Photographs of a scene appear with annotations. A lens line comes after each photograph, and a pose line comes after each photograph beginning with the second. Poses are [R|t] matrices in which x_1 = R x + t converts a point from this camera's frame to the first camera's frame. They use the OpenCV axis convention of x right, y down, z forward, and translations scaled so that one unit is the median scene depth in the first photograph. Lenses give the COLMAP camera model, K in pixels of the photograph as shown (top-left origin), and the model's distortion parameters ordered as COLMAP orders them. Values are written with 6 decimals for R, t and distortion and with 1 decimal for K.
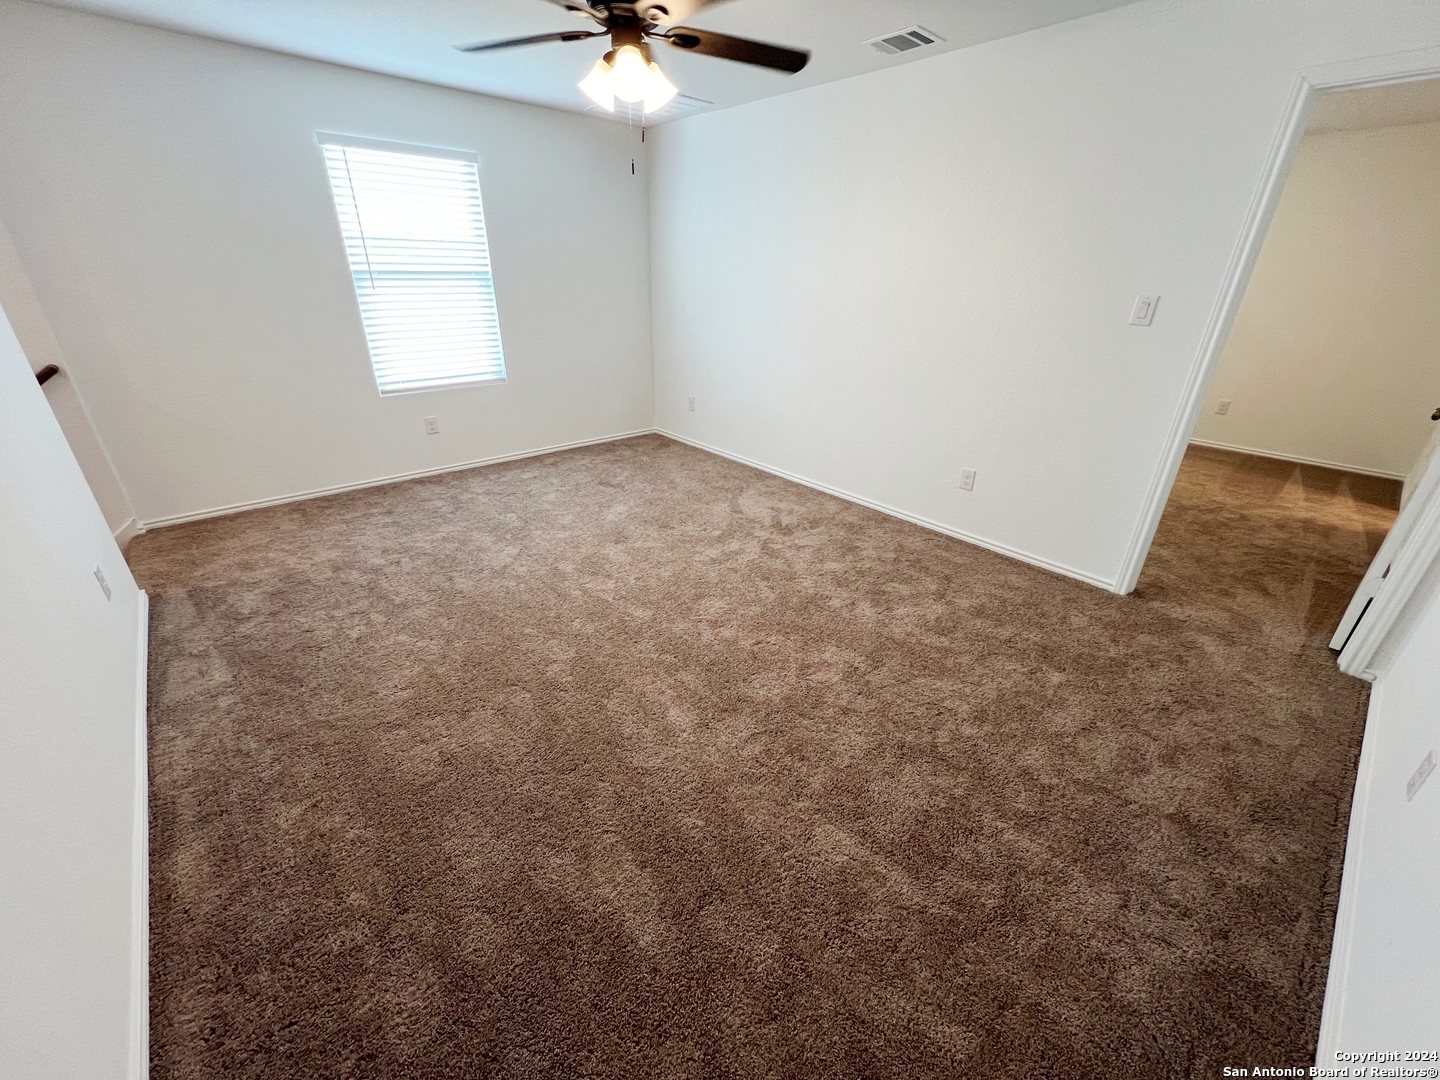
lens RADIAL K [[575.9, 0, 717.0], [0, 575.9, 540.6], [0, 0, 1]] dist [-0.000745, 0.000578]
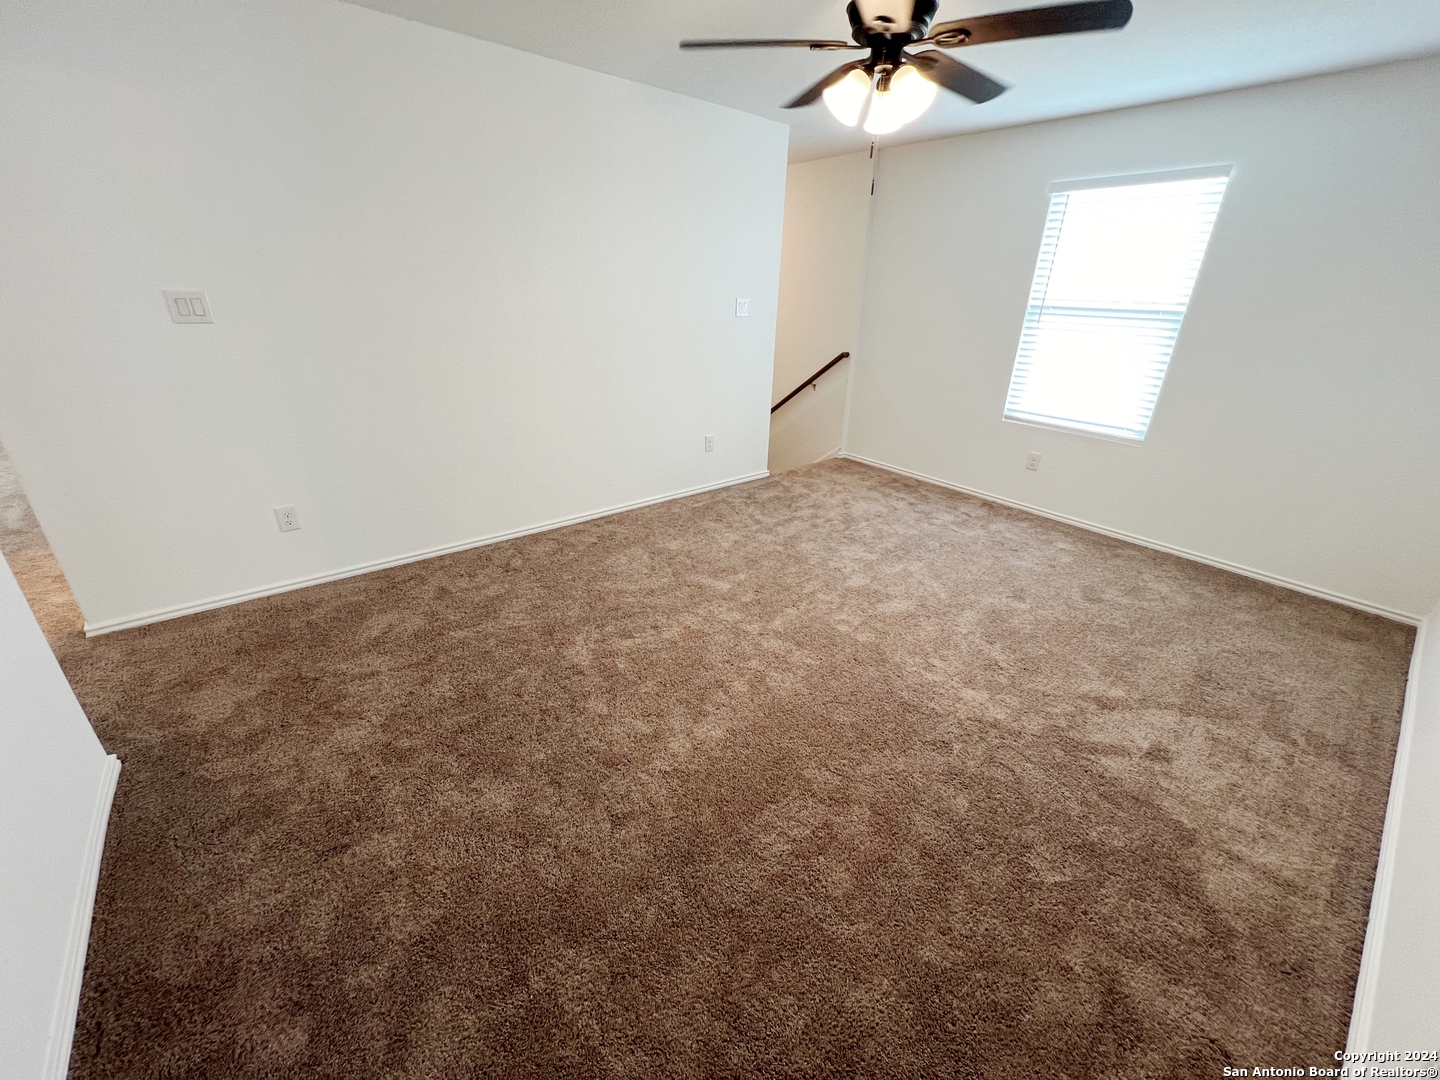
lens RADIAL K [[575.9, 0, 718.3], [0, 575.9, 539.9], [0, 0, 1]] dist [-0.000745, 0.000578]
pose [[-0.038946, 0.385559, -0.921861, 0.522706], [-0.454936, 0.814558, 0.359900, -0.218441], [0.889672, 0.433405, 0.143681, 0.482493]]
